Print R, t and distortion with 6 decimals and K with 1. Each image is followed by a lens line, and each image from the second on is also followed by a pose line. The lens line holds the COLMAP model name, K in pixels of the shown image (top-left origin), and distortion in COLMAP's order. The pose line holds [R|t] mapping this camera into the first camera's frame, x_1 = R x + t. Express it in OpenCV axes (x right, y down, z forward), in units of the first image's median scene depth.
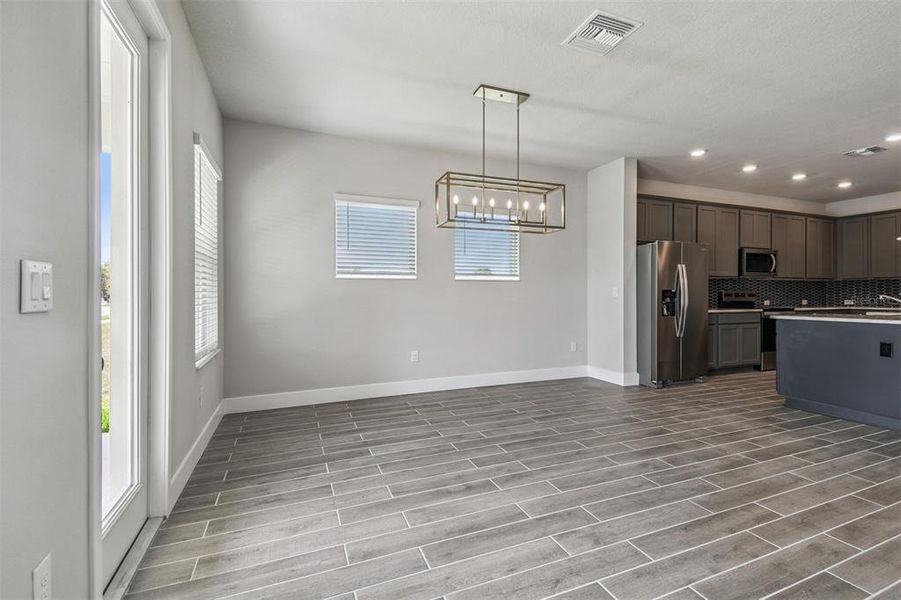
lens RADIAL K [[388.6, 0, 445.8], [0, 388.6, 285.4], [0, 0, 1]] dist [0.014906, -0.000177]
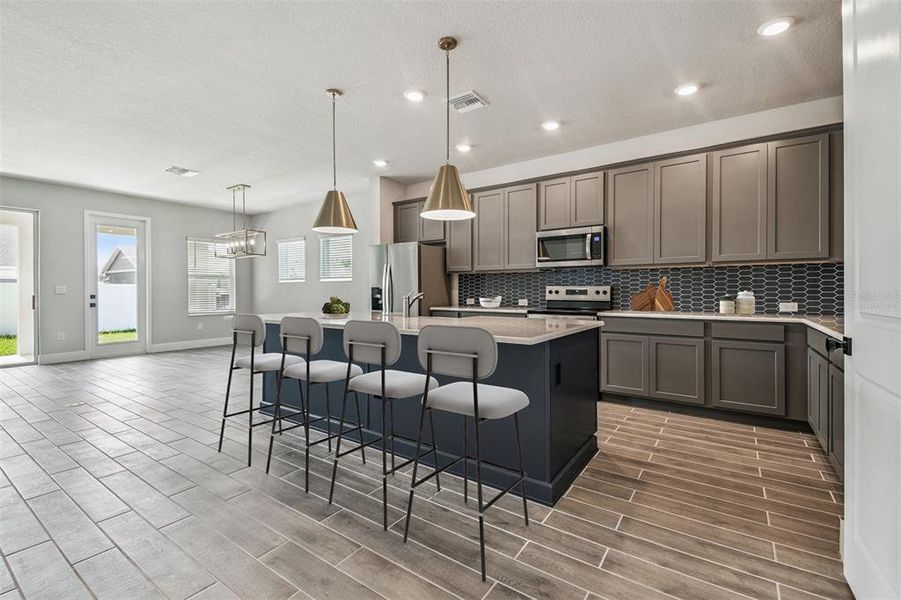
lens RADIAL K [[402.2, 0, 453.9], [0, 402.2, 288.4], [0, 0, 1]] dist [0.041921, -0.000448]
pose [[0.557682, -0.000845, -0.830054, 2.255027], [0.023033, 0.999630, 0.014458, 0.004005], [0.829735, -0.027181, 0.557495, 0.694603]]
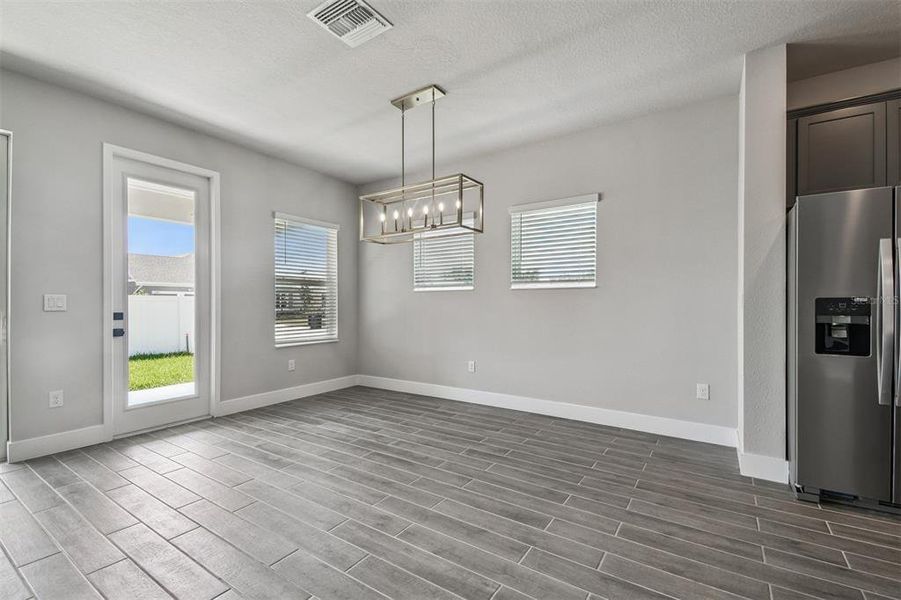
lens RADIAL K [[402.5, 0, 475.5], [0, 402.5, 303.0], [0, 0, 1]] dist [0.014417, -0.000307]
pose [[0.578882, 0.003962, -0.815402, 0.968453], [0.018294, 0.999673, 0.017845, -0.001088], [0.815206, -0.025247, 0.578620, 0.503964]]
